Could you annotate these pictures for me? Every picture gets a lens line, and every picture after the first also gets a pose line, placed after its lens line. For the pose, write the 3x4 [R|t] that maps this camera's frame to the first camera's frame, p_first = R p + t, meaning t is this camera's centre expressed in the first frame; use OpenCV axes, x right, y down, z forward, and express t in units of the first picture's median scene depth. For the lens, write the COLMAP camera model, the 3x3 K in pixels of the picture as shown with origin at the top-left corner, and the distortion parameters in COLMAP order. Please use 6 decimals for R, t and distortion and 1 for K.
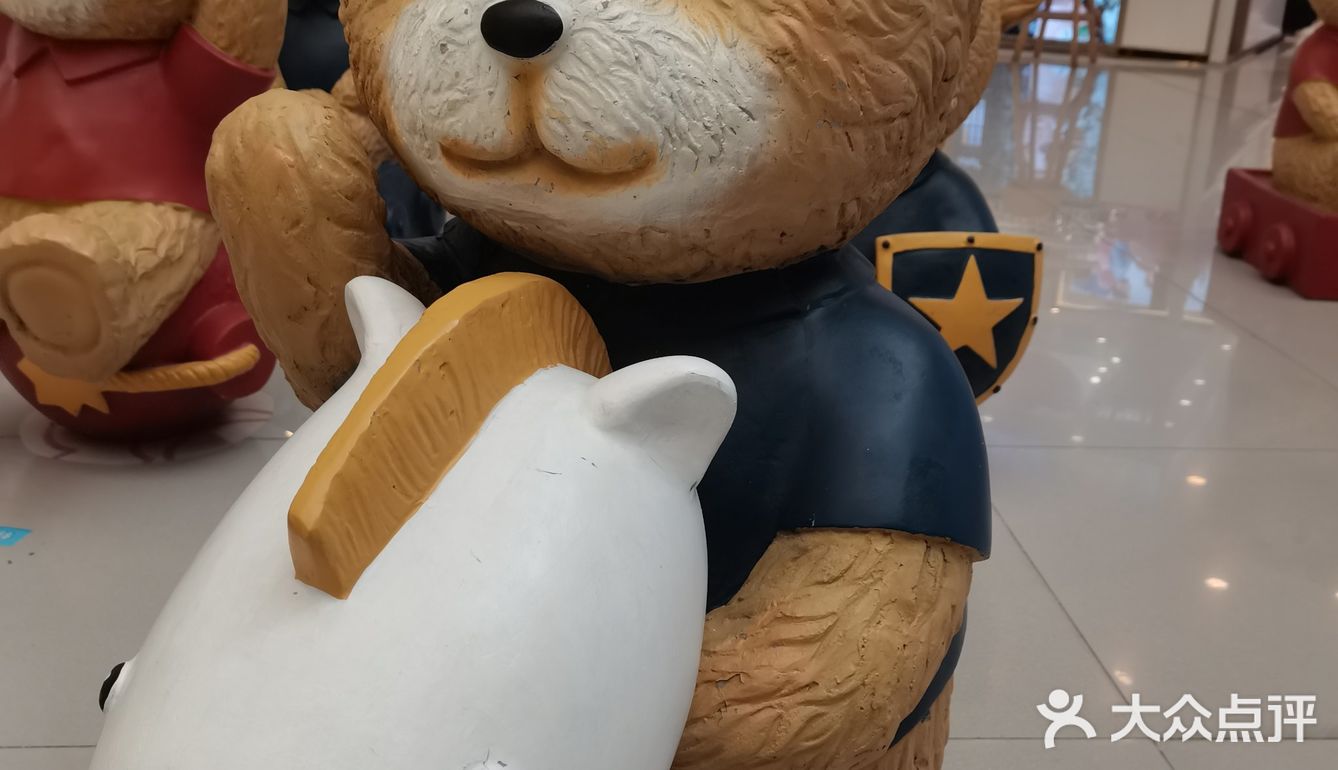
lens RADIAL K [[1377.6, 0, 663.2], [0, 1377.6, 374.4], [0, 0, 1]] dist [0.057650, -0.017882]
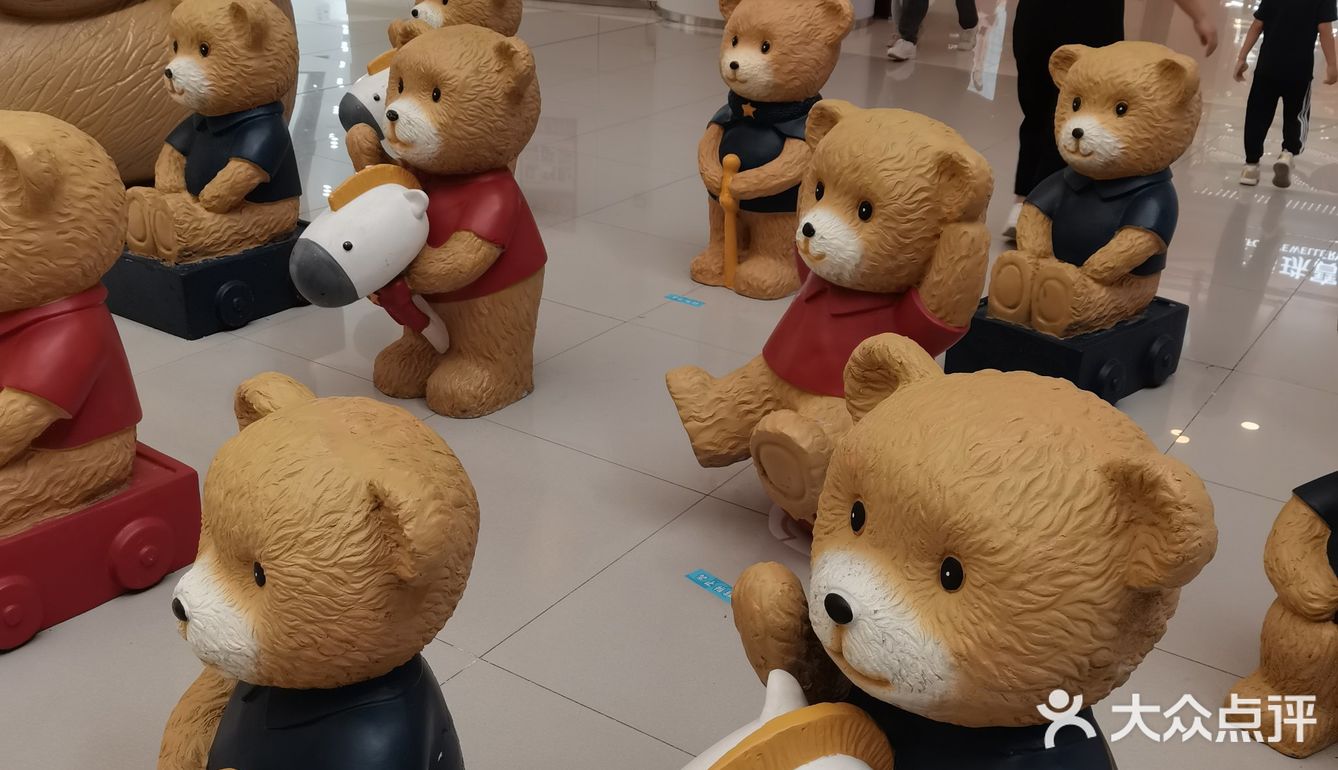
lens RADIAL K [[1377.6, 0, 663.2], [0, 1377.6, 374.4], [0, 0, 1]] dist [0.057650, -0.017882]
pose [[0.794055, 0.229355, -0.562915, 0.747246], [-0.204368, 0.972905, 0.108118, -0.725911], [0.572460, 0.029190, 0.819413, -0.855391]]
